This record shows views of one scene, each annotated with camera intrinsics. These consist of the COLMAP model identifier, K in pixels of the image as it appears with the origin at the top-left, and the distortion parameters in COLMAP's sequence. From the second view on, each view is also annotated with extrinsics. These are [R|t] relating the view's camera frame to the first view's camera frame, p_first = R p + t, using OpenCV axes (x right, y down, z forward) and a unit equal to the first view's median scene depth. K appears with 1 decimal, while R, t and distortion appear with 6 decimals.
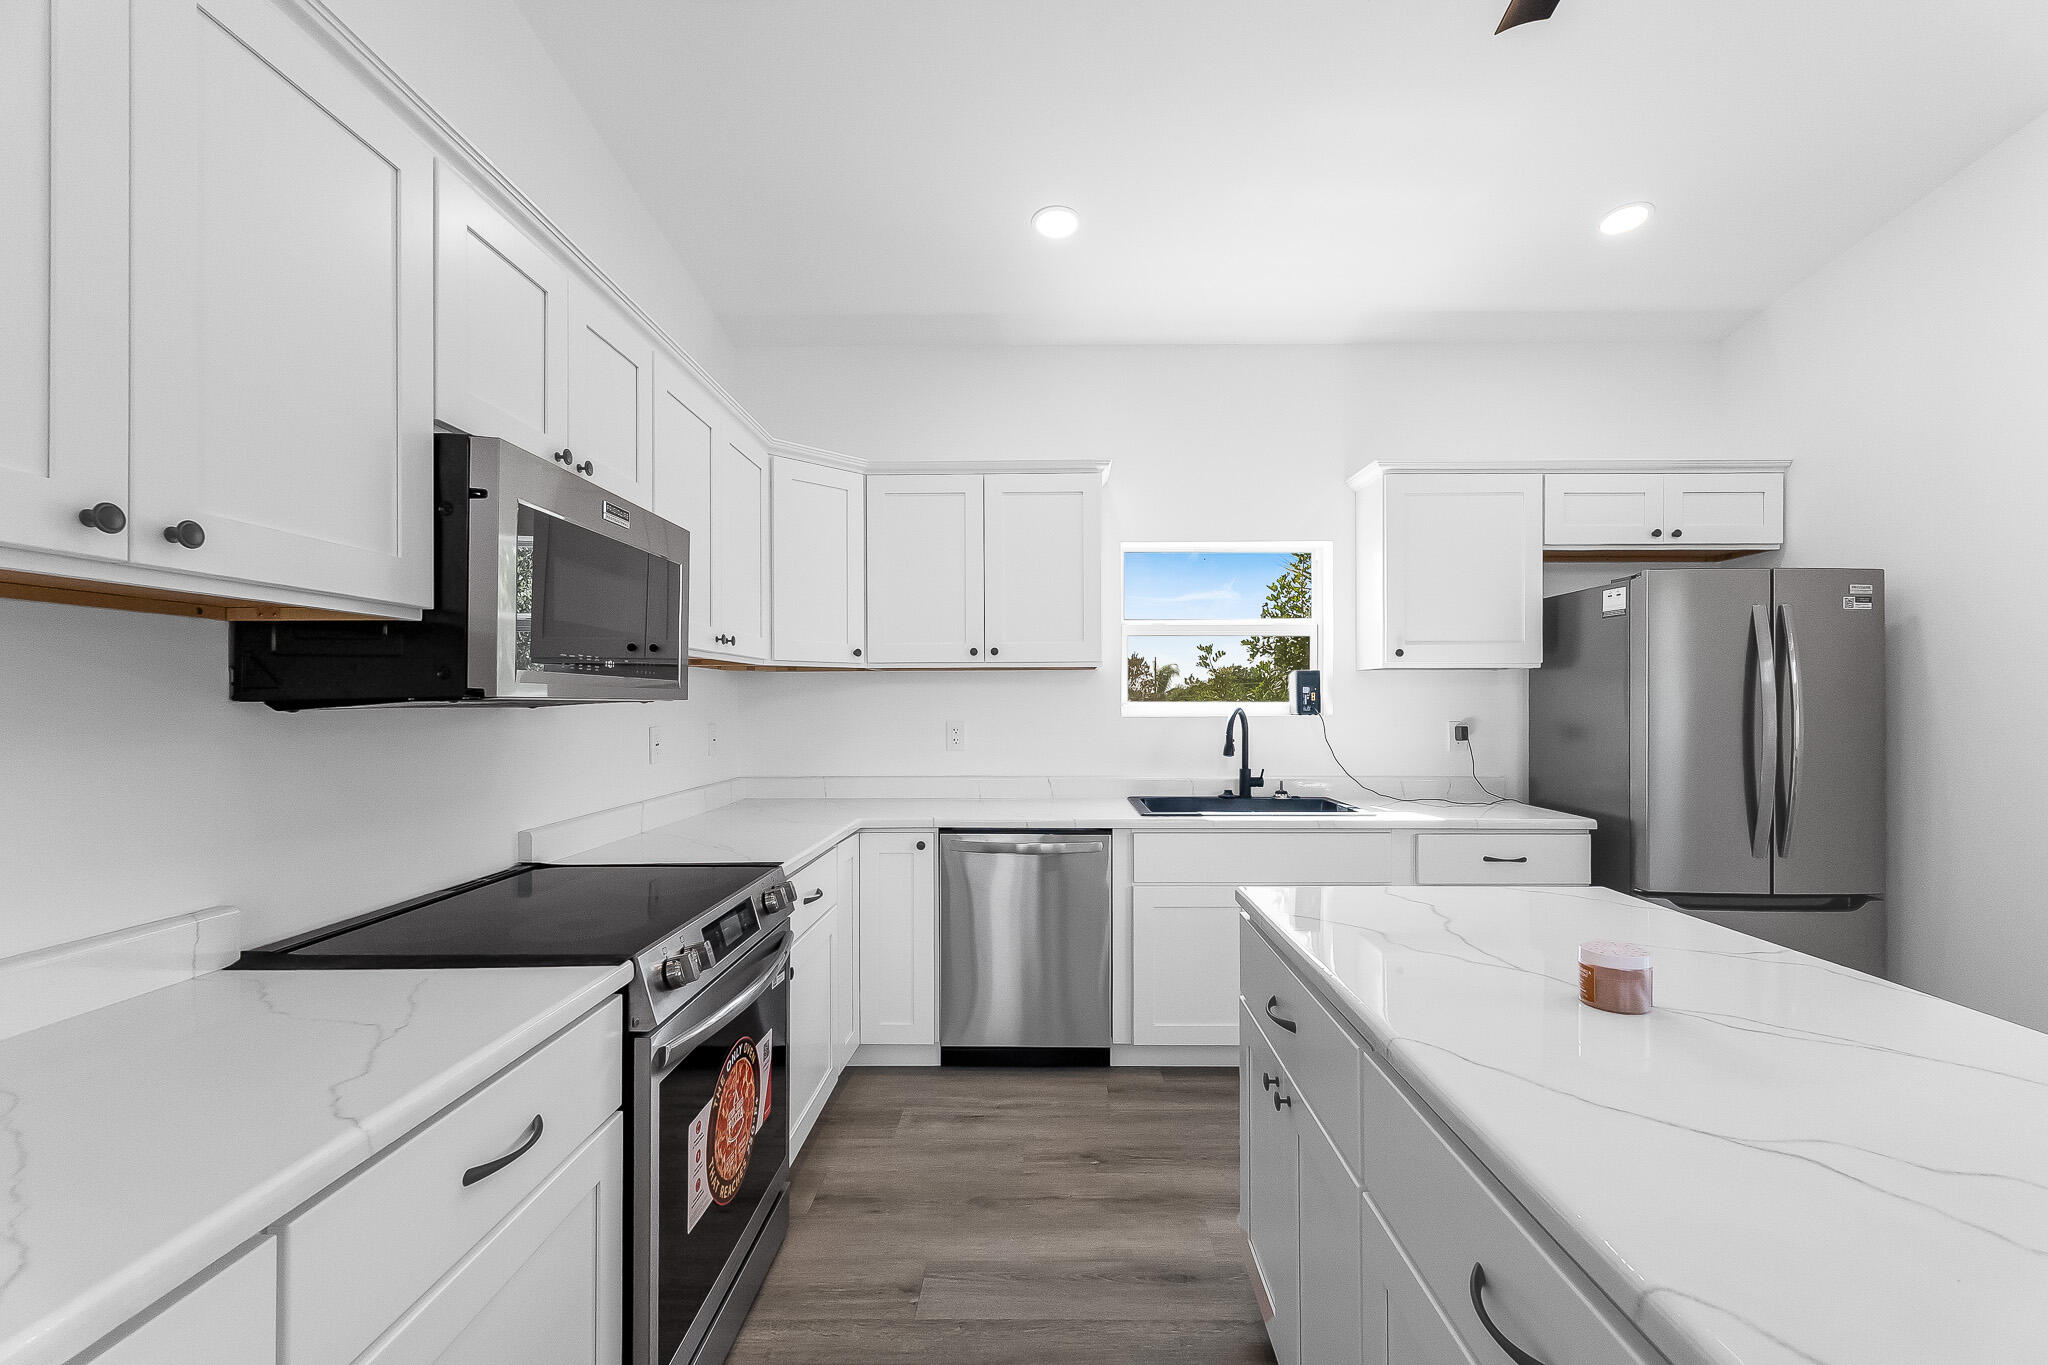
lens RADIAL K [[869.9, 0, 1039.4], [0, 869.9, 697.0], [0, 0, 1]] dist [0.006550, 0.000002]
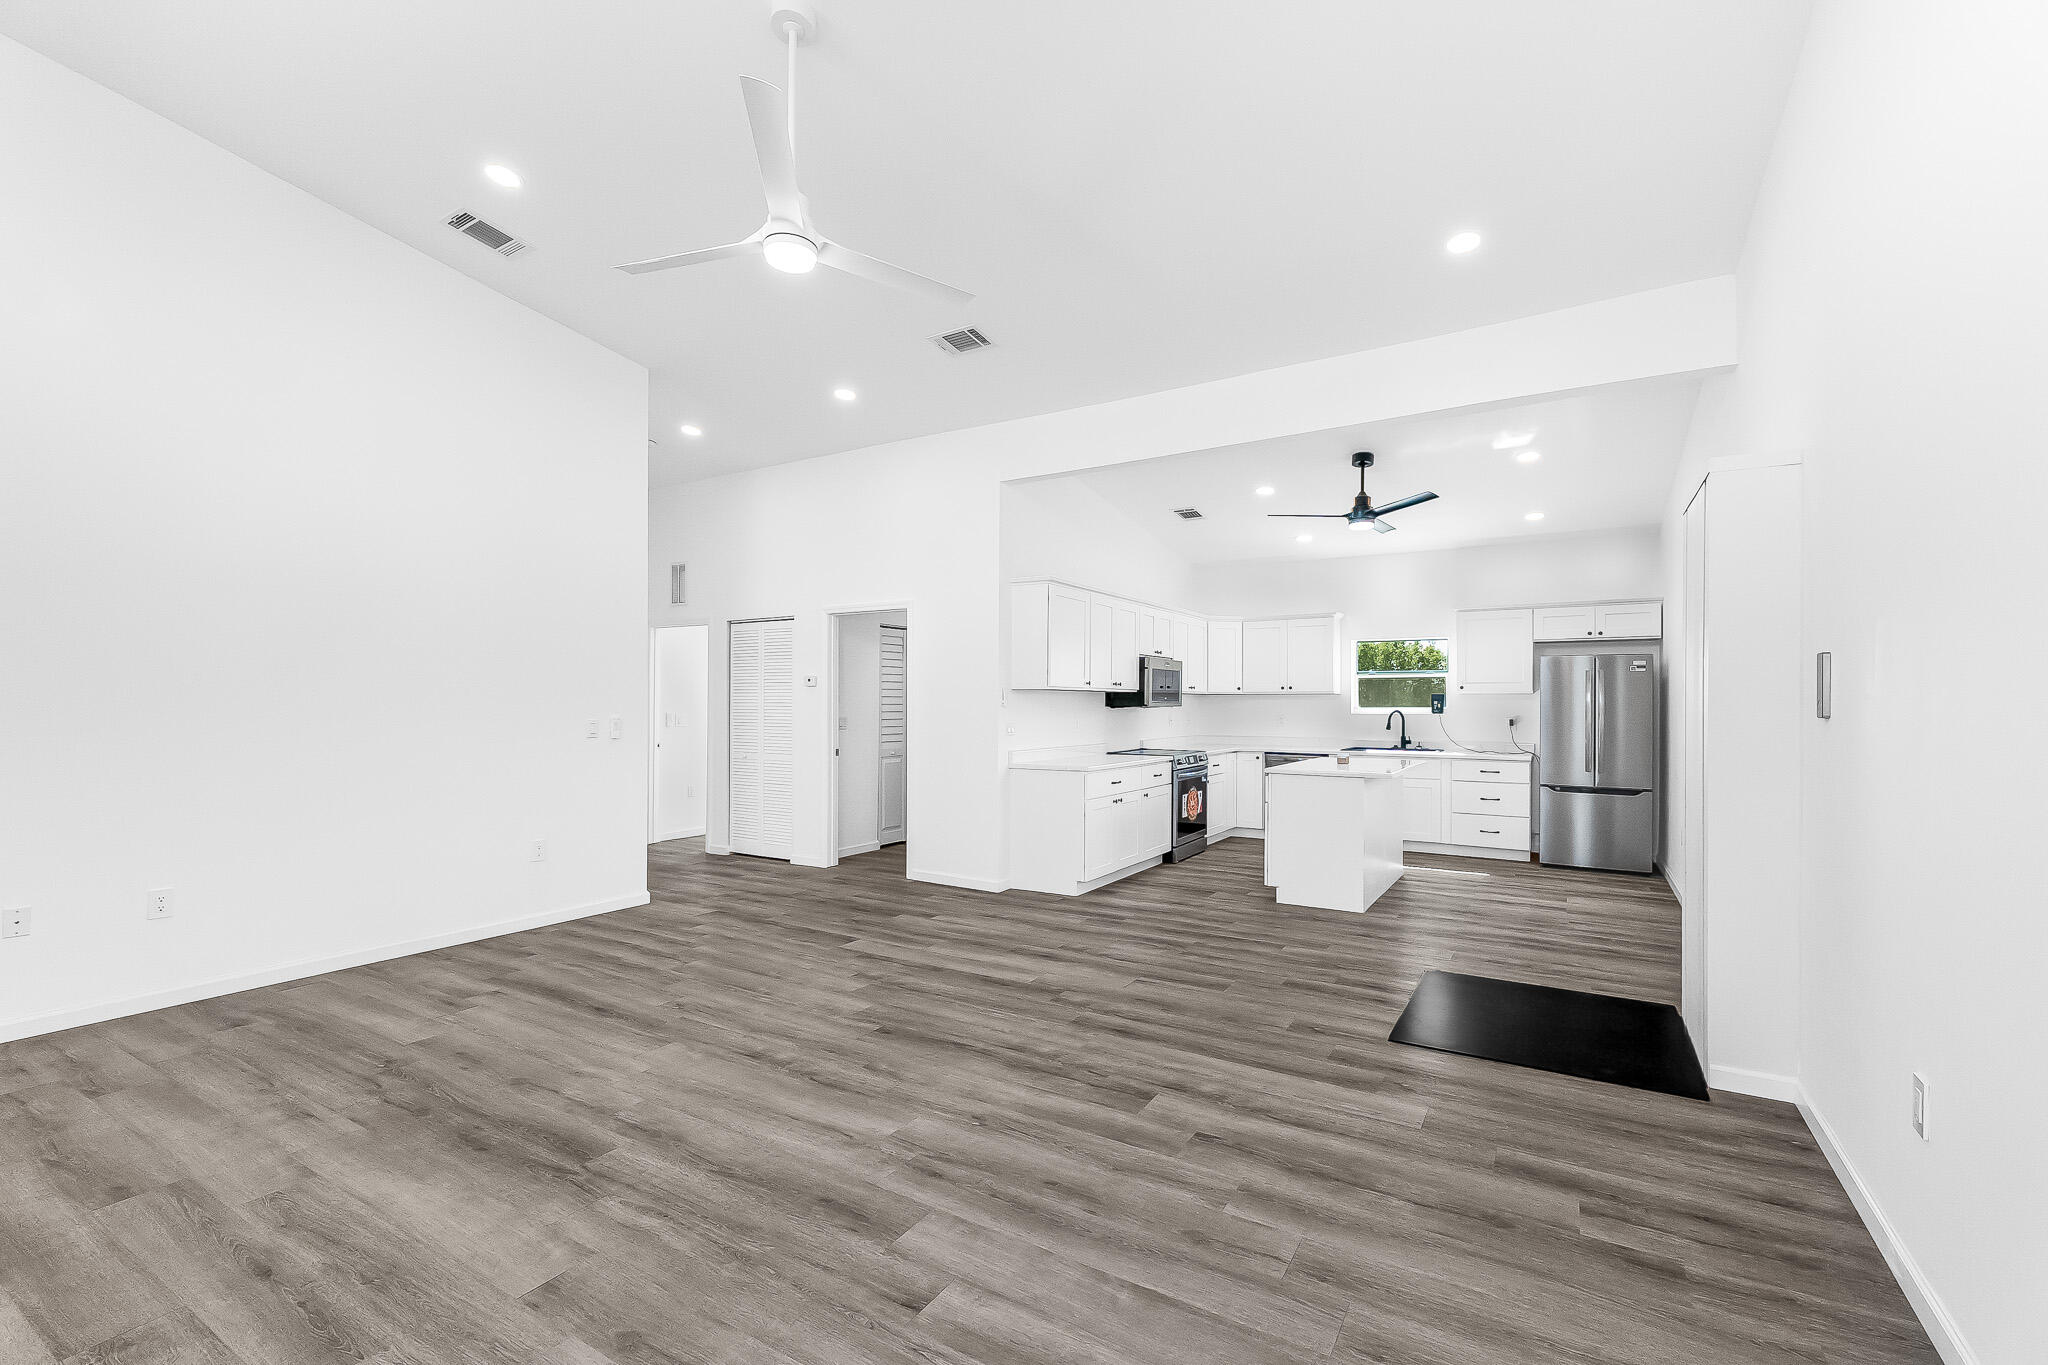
lens RADIAL K [[869.9, 0, 1039.4], [0, 869.9, 697.0], [0, 0, 1]] dist [0.006550, 0.000002]
pose [[0.860638, -0.000676, -0.509217, 0.698544], [-0.000910, 0.999995, -0.002865, -0.018186], [0.509216, 0.002929, 0.860634, -1.813615]]
